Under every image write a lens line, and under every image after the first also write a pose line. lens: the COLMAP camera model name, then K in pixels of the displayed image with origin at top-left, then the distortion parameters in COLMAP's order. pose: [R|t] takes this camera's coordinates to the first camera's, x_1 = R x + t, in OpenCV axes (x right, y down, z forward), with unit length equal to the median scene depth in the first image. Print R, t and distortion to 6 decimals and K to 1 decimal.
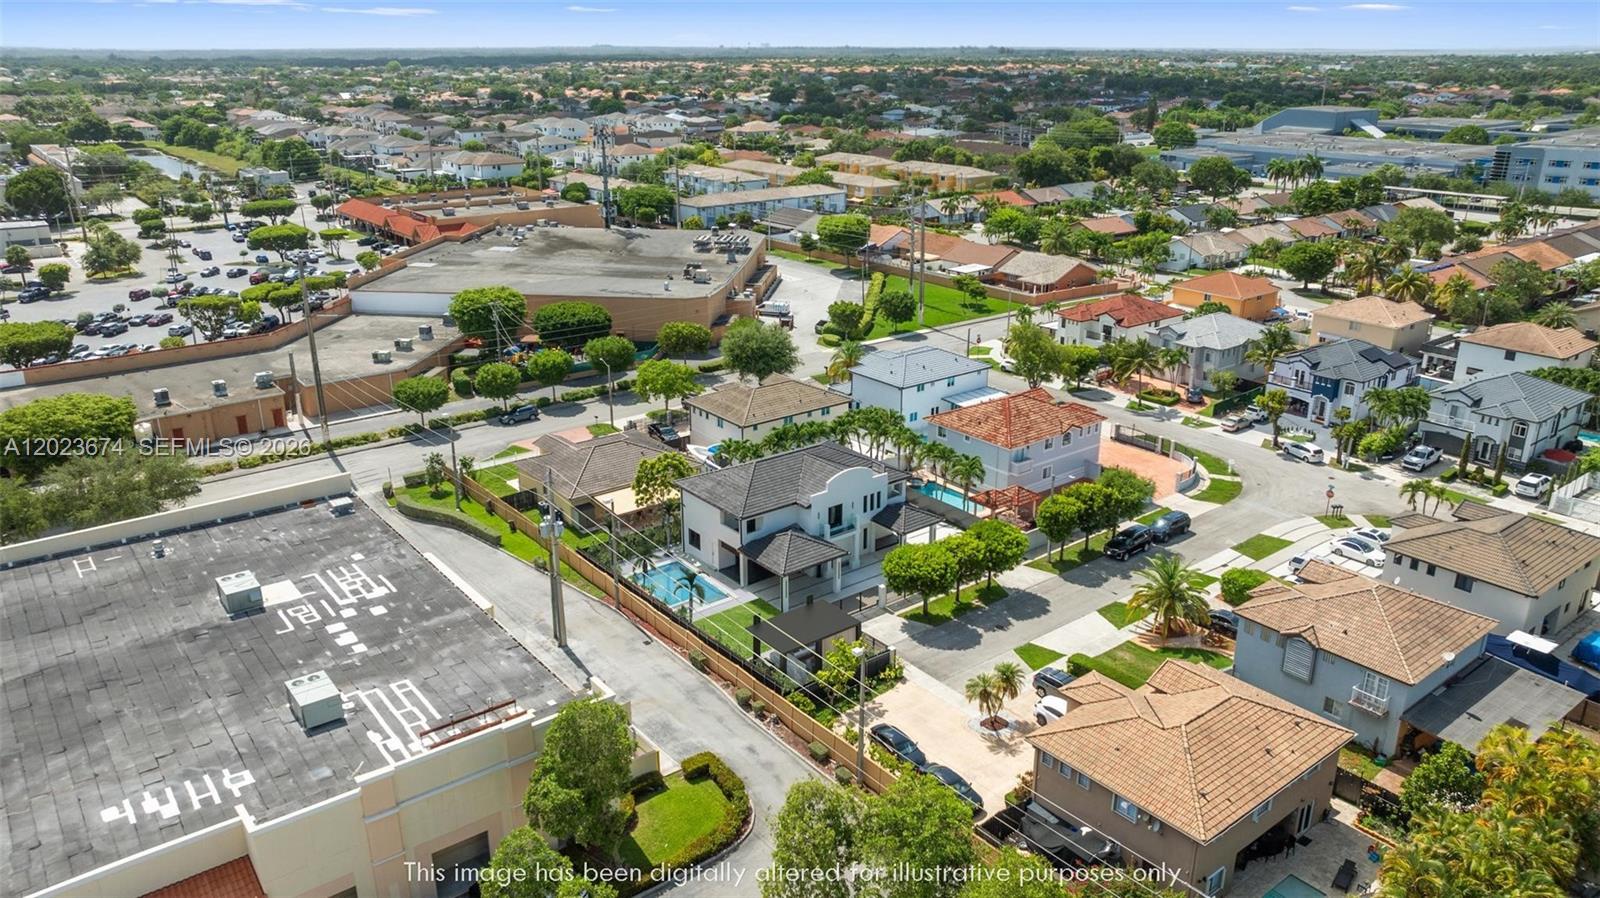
lens RADIAL K [[1138.2, 0, 800.0], [0, 1138.2, 449.0], [0, 0, 1]] dist [-0.010889, -0.001790]
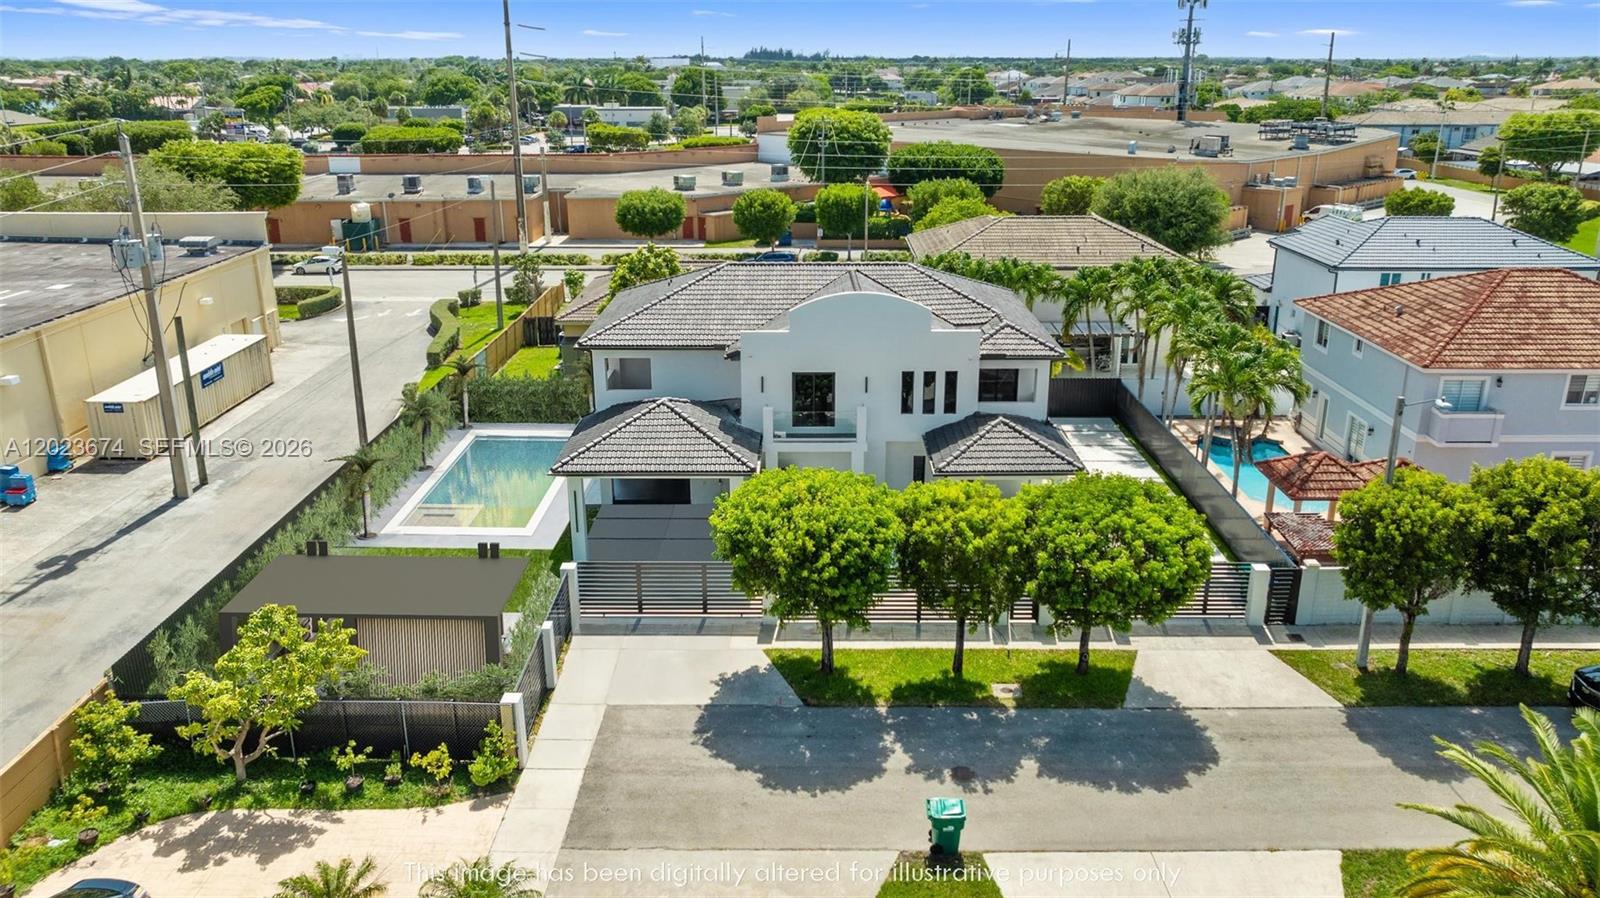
lens RADIAL K [[1165.0, 0, 800.0], [0, 1165.0, 449.0], [0, 0, 1]] dist [-0.018085, -0.001799]
pose [[0.780568, 0.197536, -0.593037, 0.216435], [-0.209410, 0.976566, 0.049657, 0.042709], [0.588949, 0.085427, 0.803642, 0.487204]]
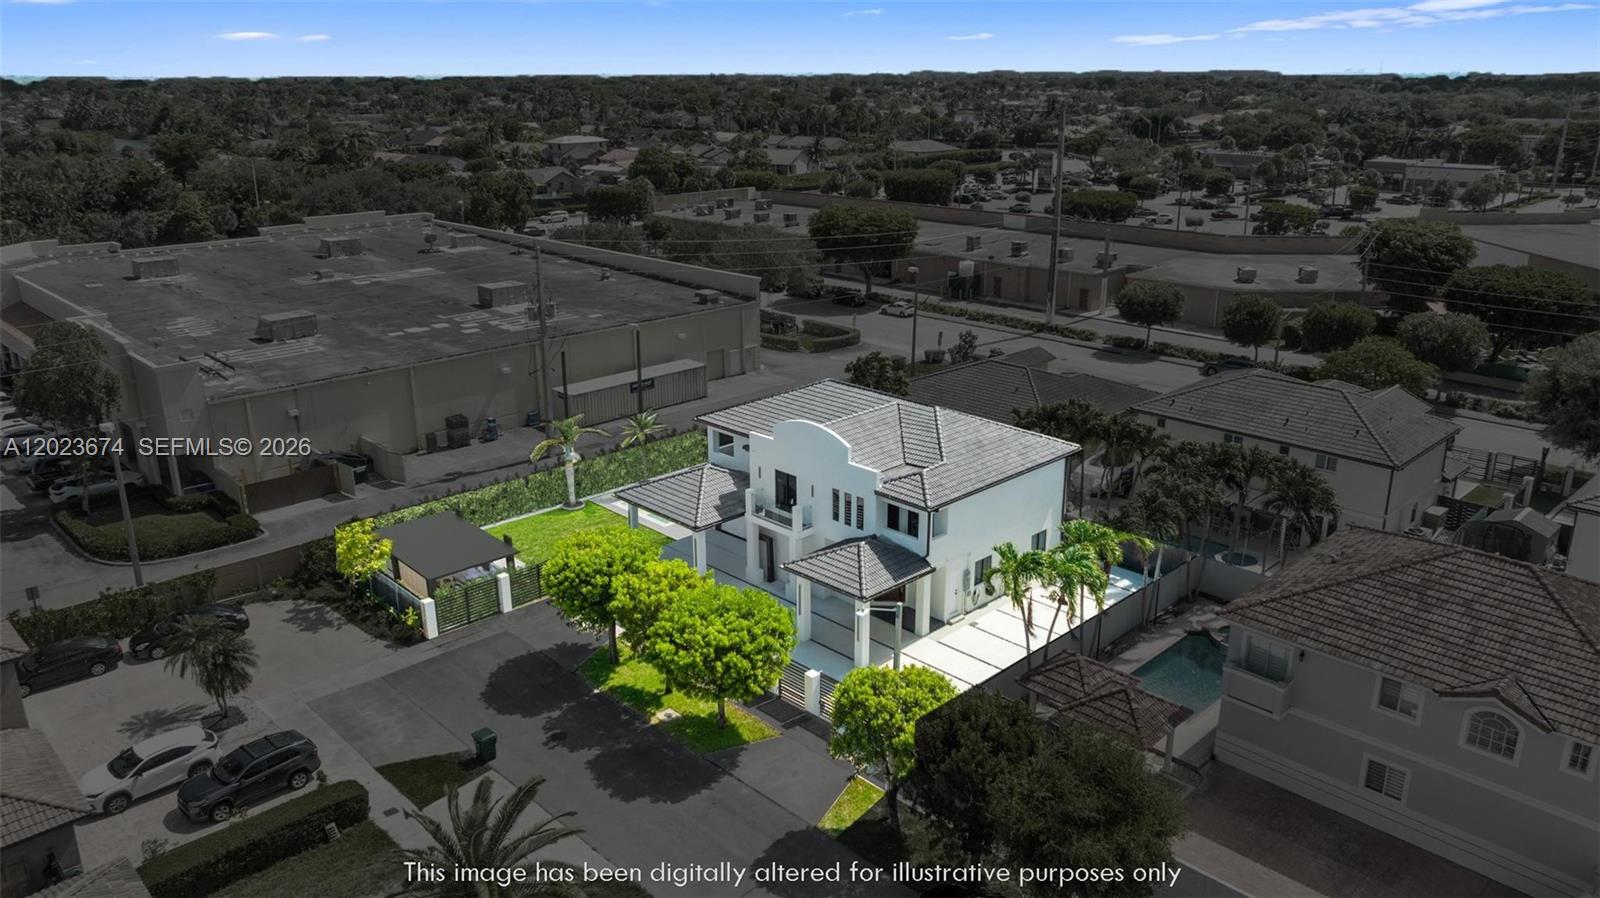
lens RADIAL K [[1138.2, 0, 800.0], [0, 1138.2, 449.0], [0, 0, 1]] dist [-0.010889, -0.001790]
pose [[0.104115, 0.310954, -0.944705, 0.425822], [-0.333109, 0.905908, 0.261473, -0.084821], [0.937122, 0.287467, 0.197900, 0.665736]]
